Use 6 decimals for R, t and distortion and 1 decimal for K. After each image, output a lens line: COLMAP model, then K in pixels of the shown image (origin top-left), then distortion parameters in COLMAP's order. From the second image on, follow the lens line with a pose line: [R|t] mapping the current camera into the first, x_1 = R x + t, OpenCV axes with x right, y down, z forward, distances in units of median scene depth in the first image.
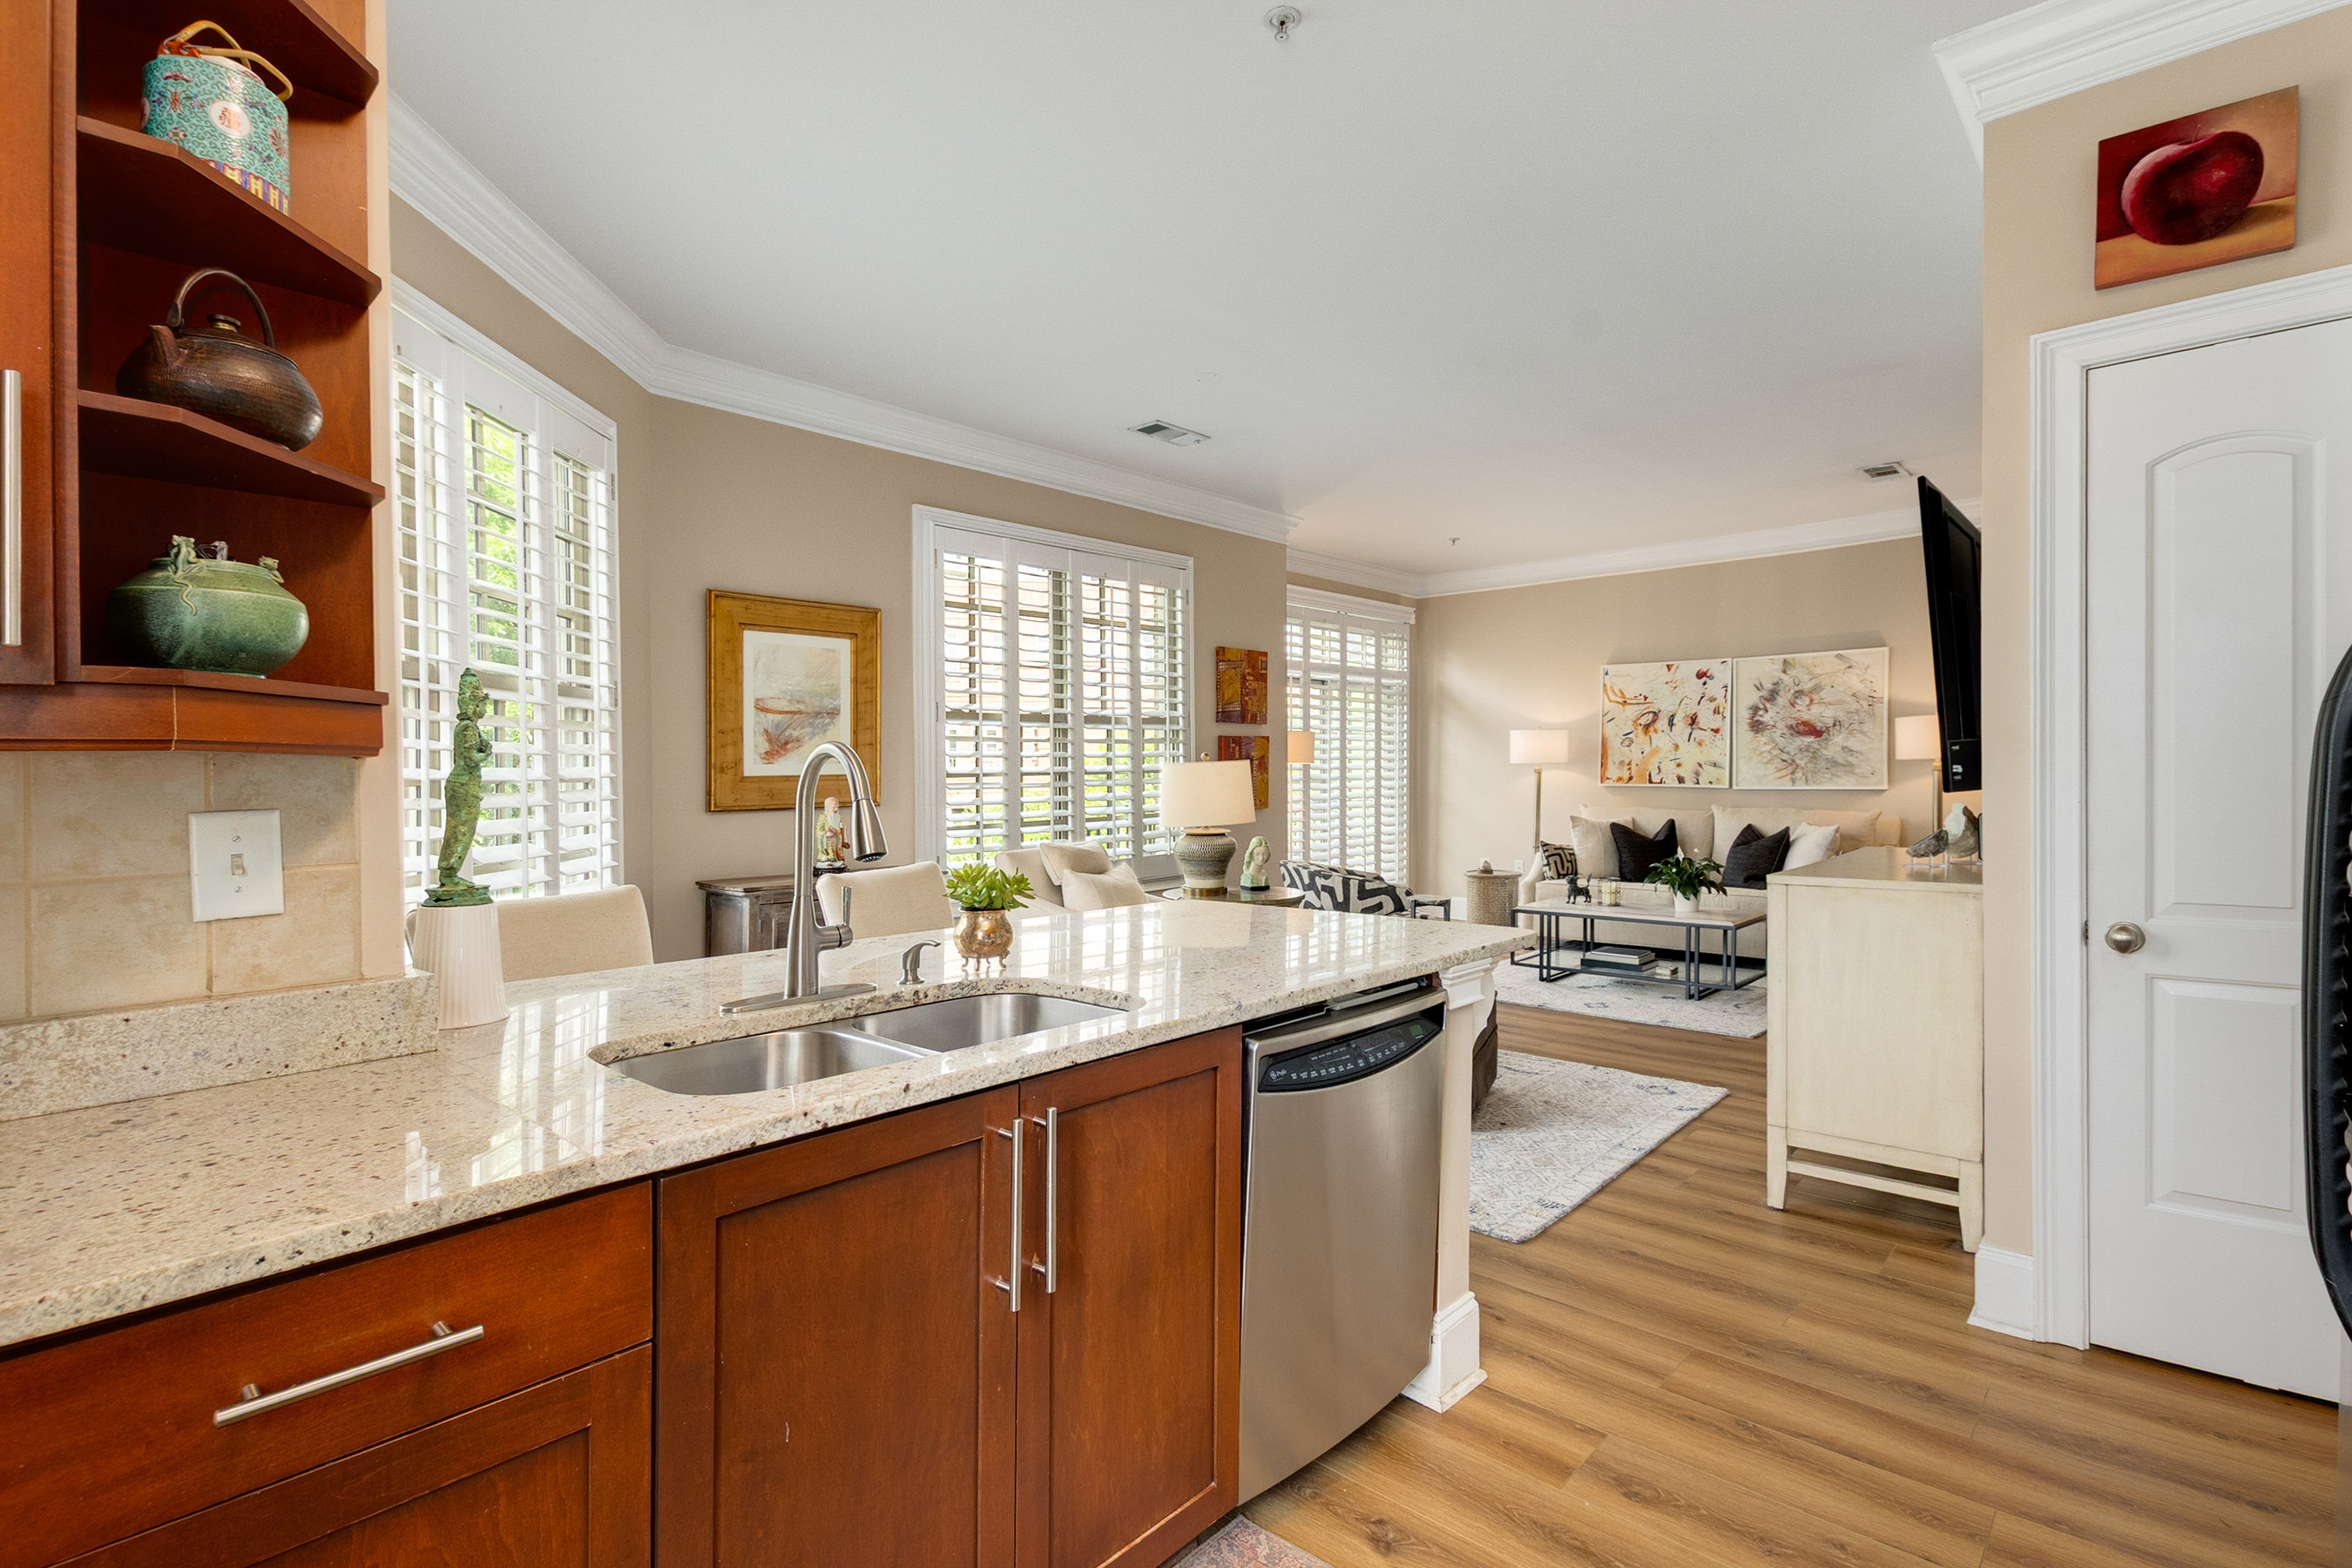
lens RADIAL K [[1103.5, 0, 1176.8], [0, 1103.5, 811.1], [0, 0, 1]] dist [0.017347, -0.010064]
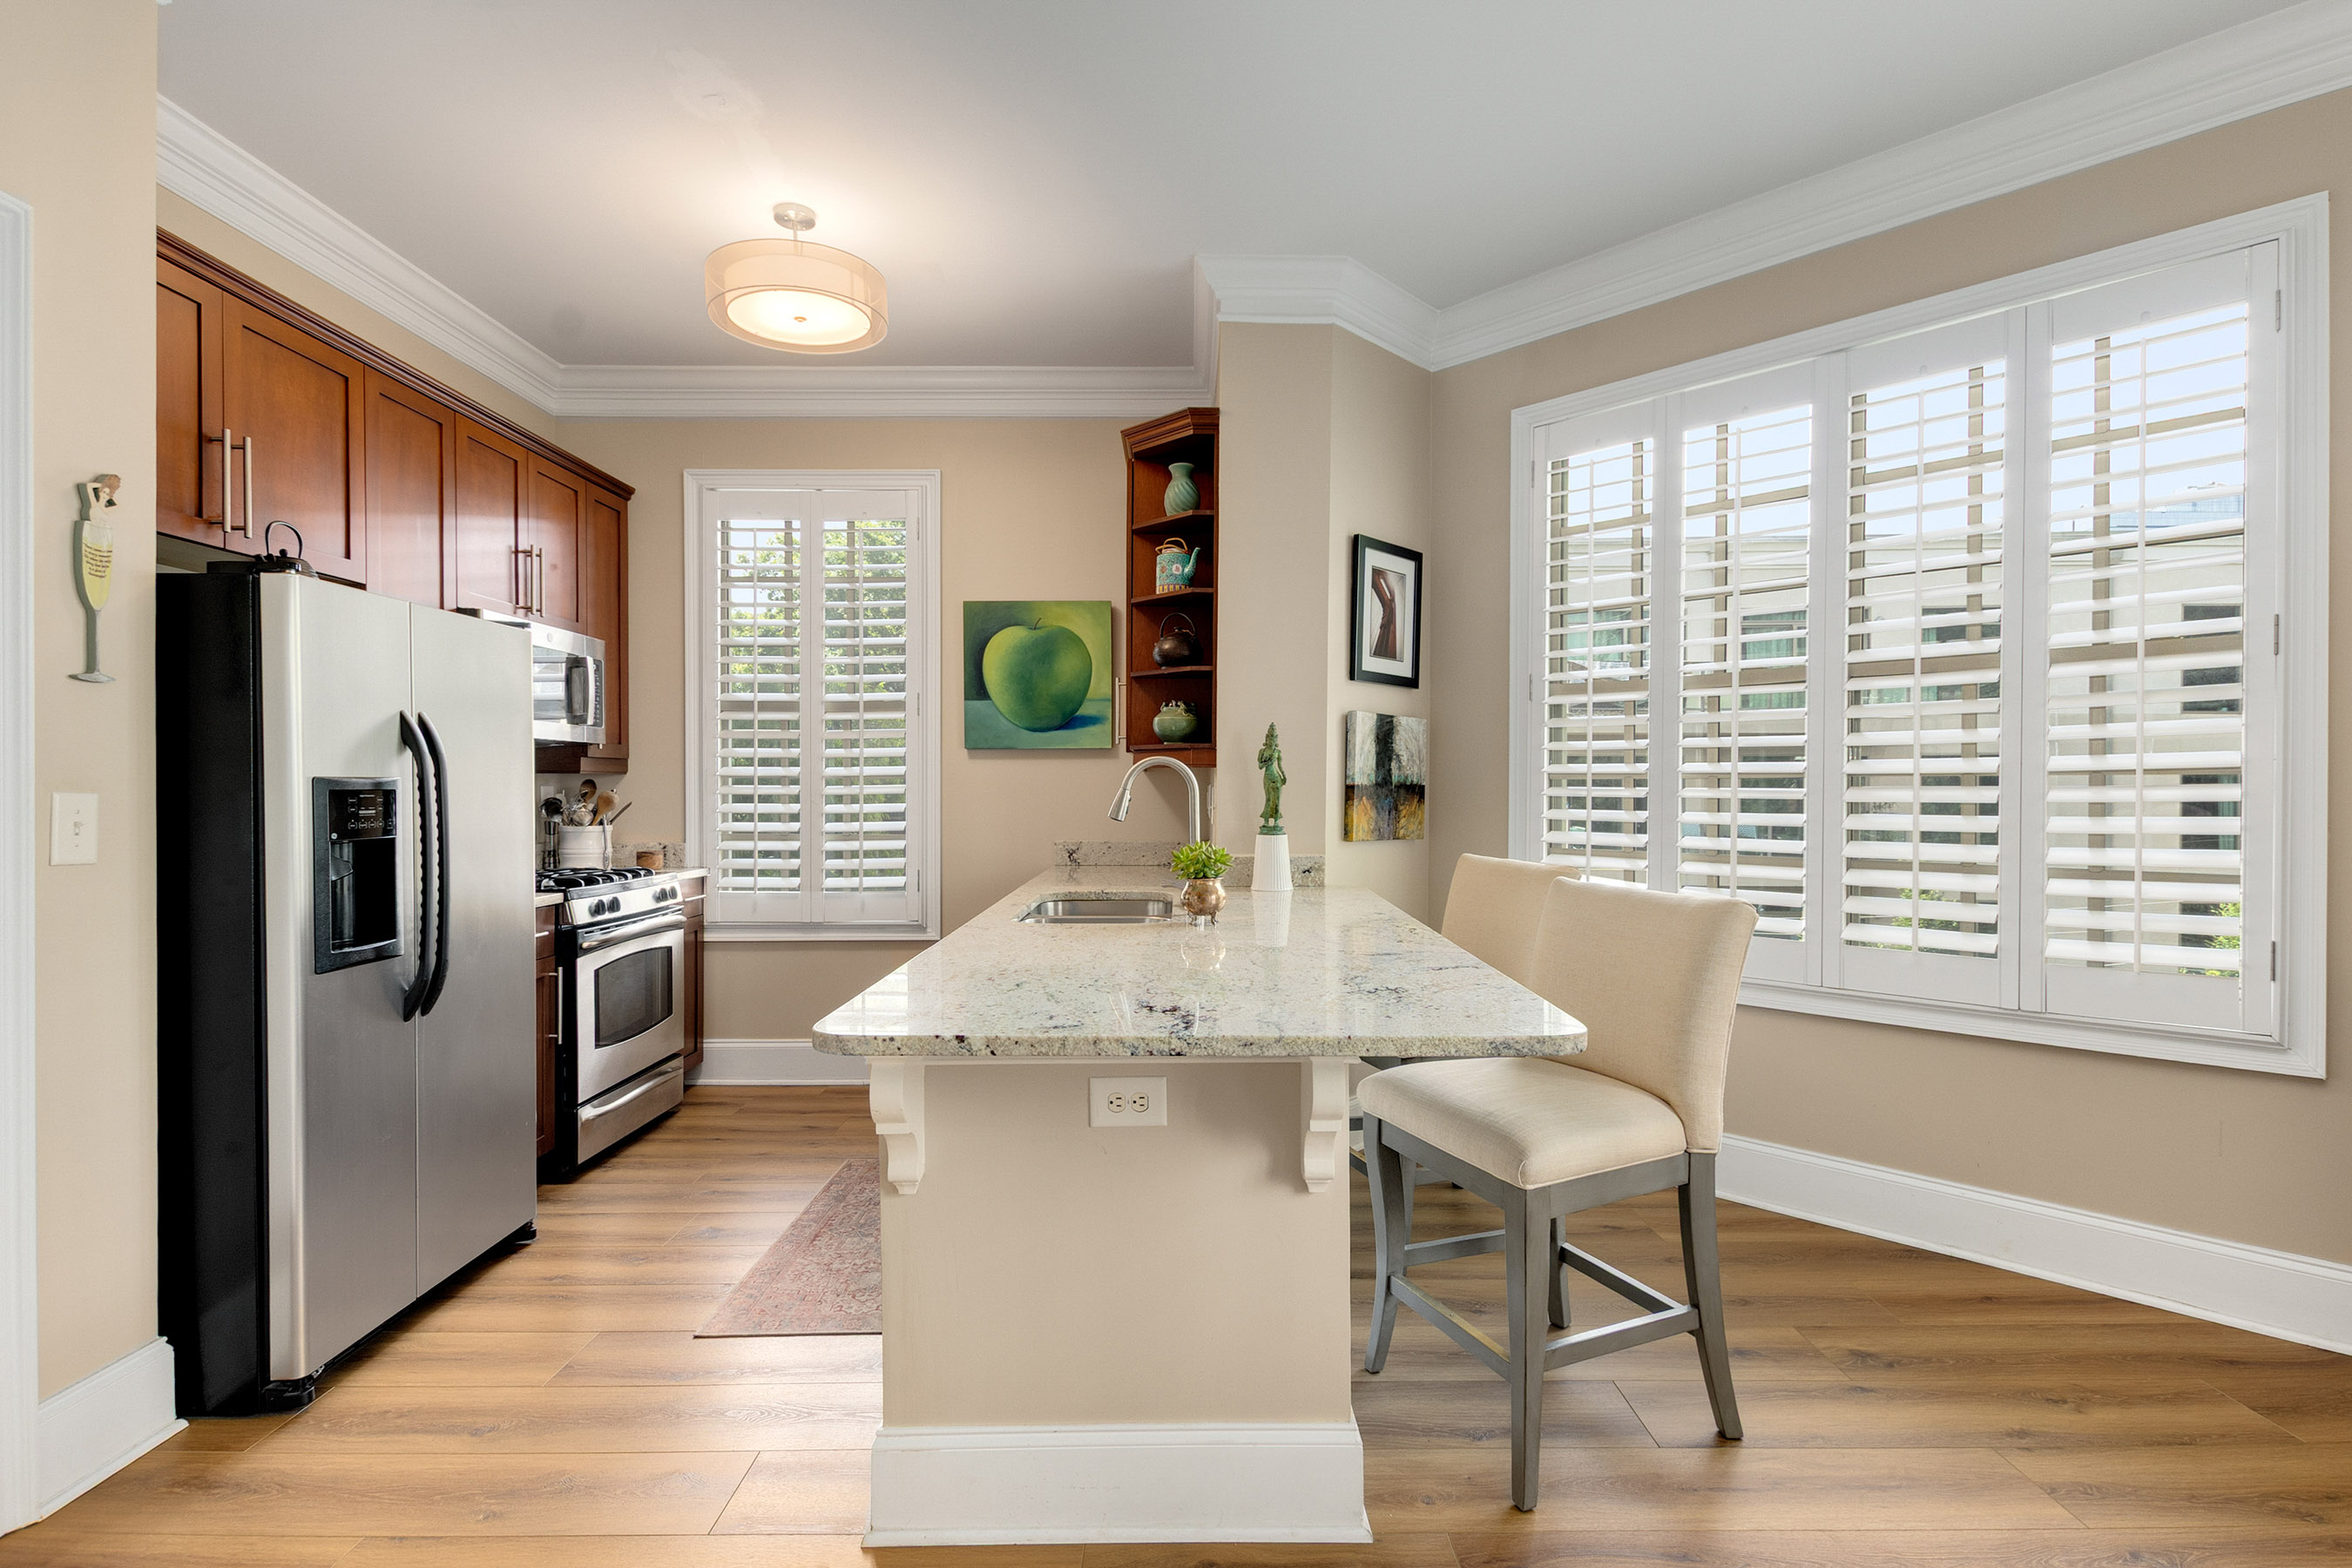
lens RADIAL K [[1094.1, 0, 1181.8], [0, 1094.1, 799.0], [0, 0, 1]] dist [0.009379, -0.009741]
pose [[-0.735232, 0.022310, -0.677448, 0.220482], [-0.011951, 0.998876, 0.045866, -0.019345], [0.677710, 0.041818, -0.734139, 0.599999]]
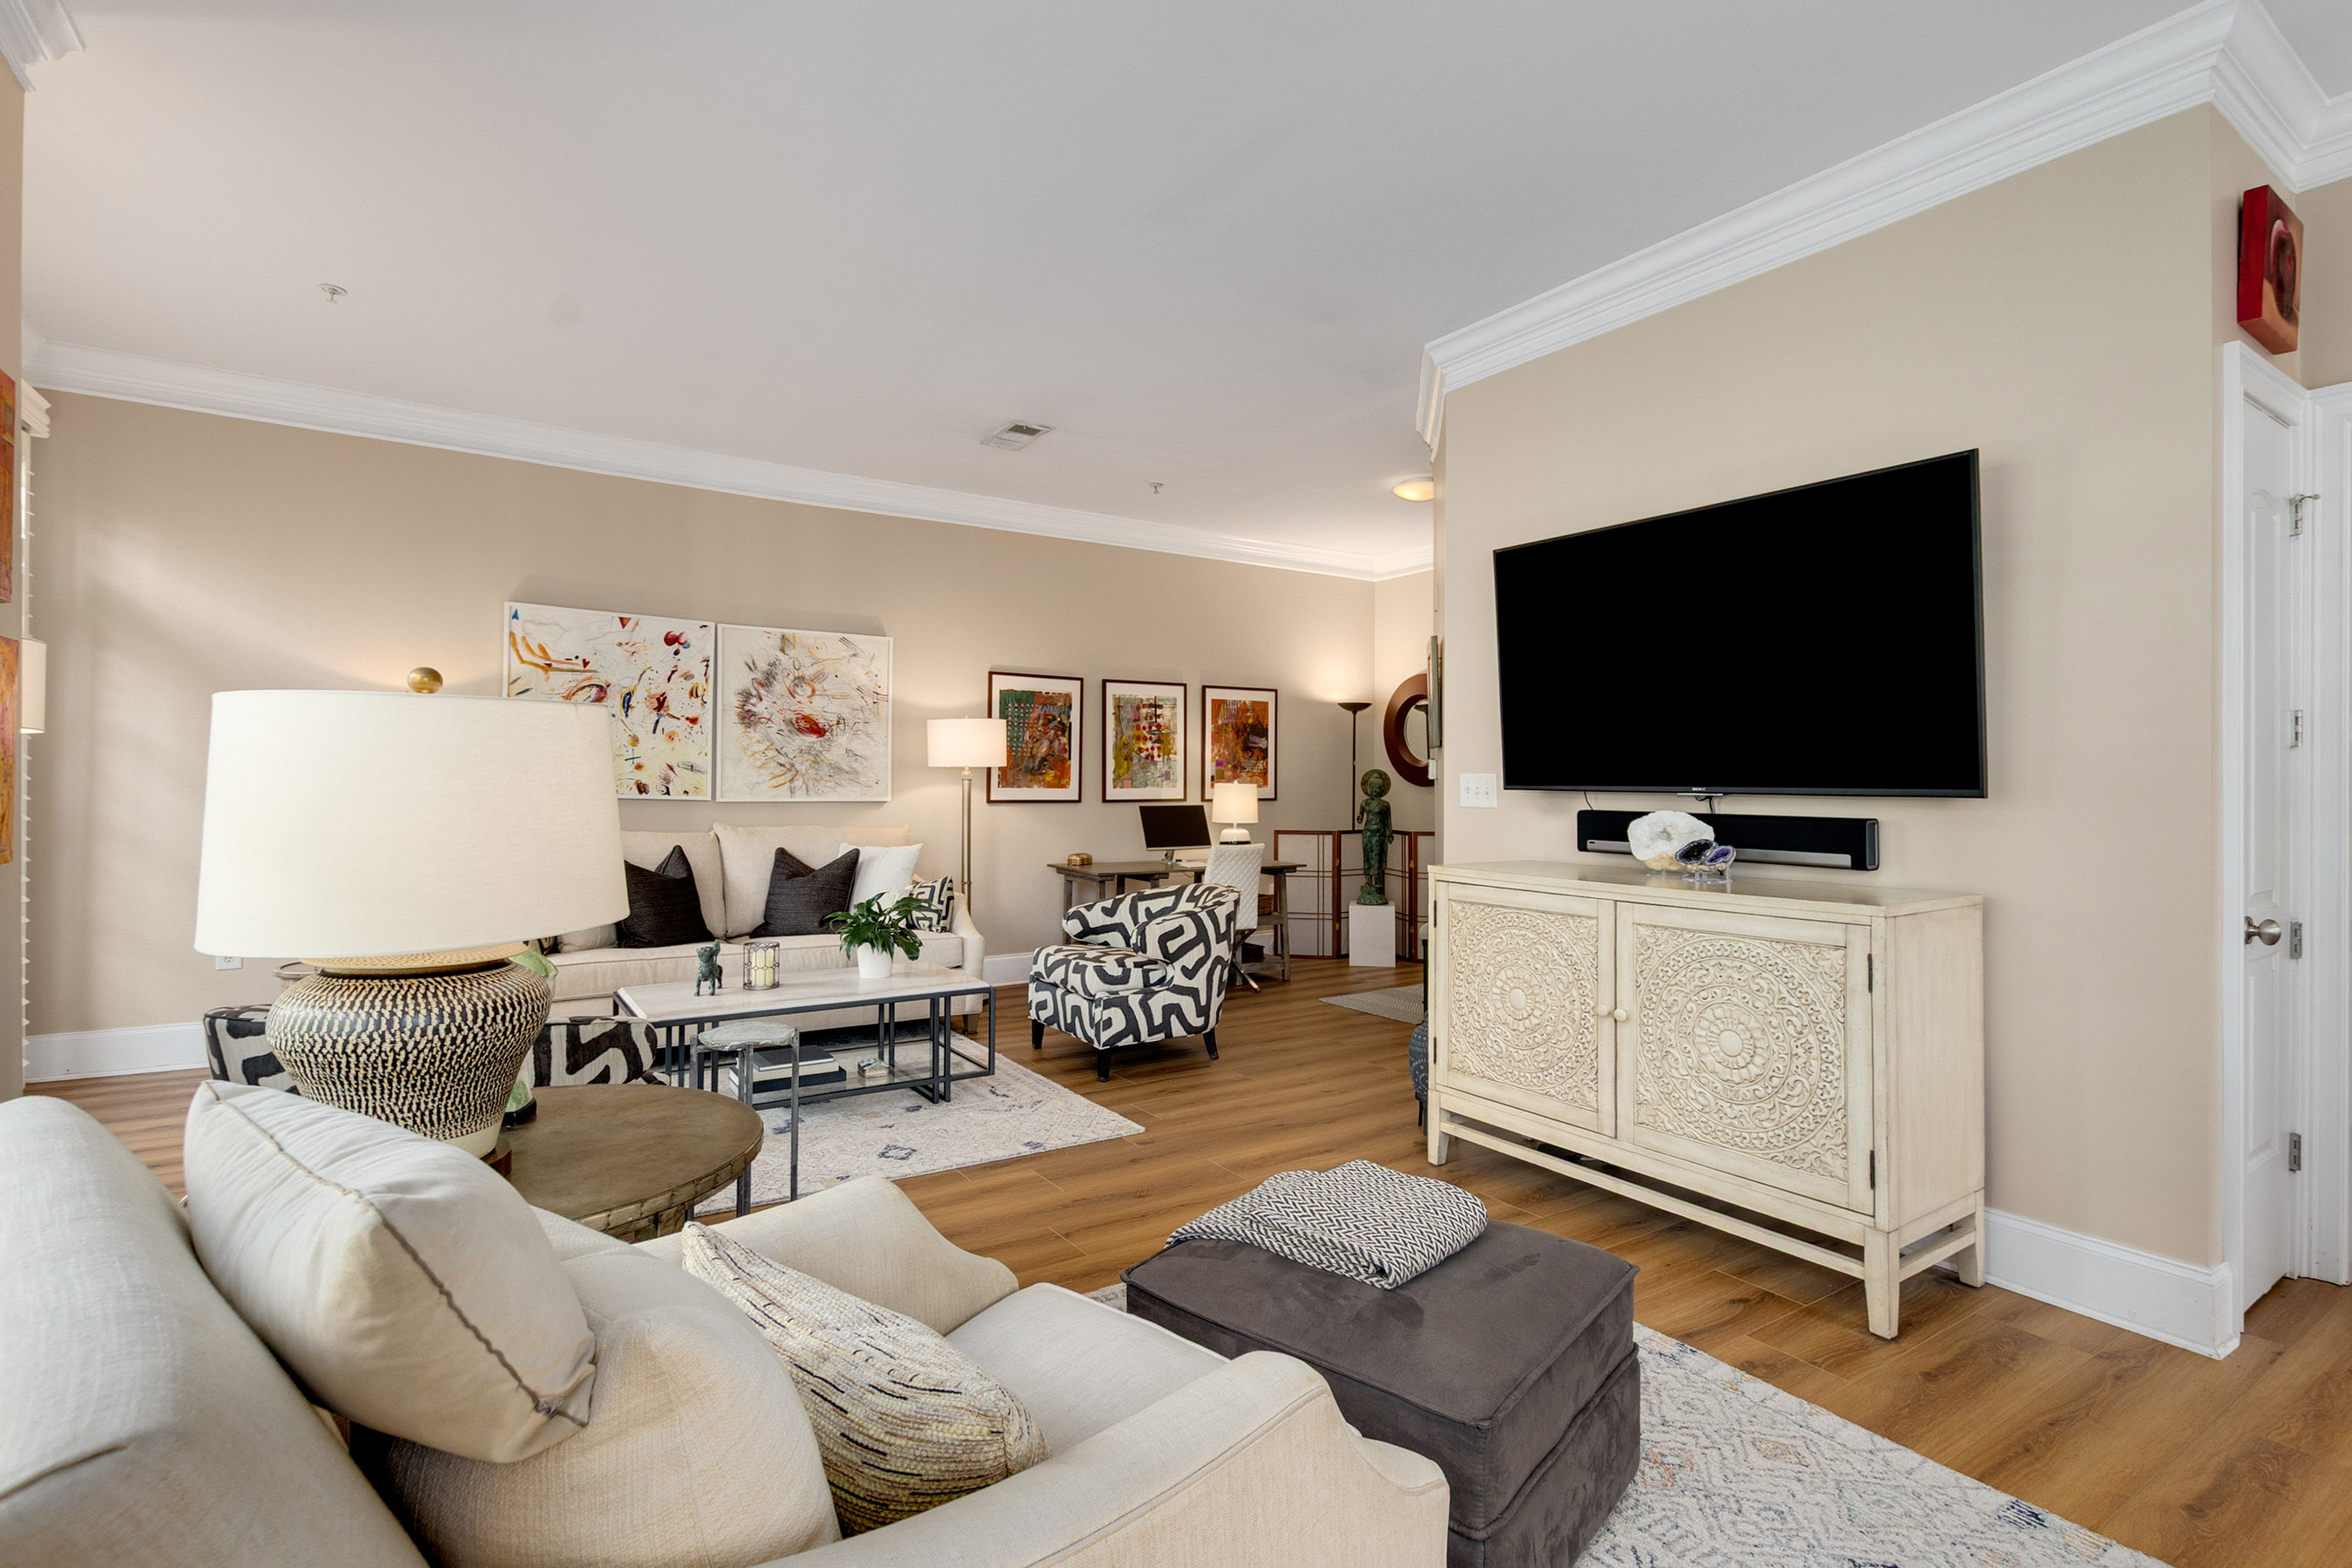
lens RADIAL K [[1107.4, 0, 1178.5], [0, 1107.4, 773.4], [0, 0, 1]] dist [0.020739, -0.010410]
pose [[0.235327, 0.022883, 0.971647, -0.163633], [0.024440, 0.999267, -0.029453, -0.010799], [-0.971609, 0.030678, 0.234595, 0.621512]]
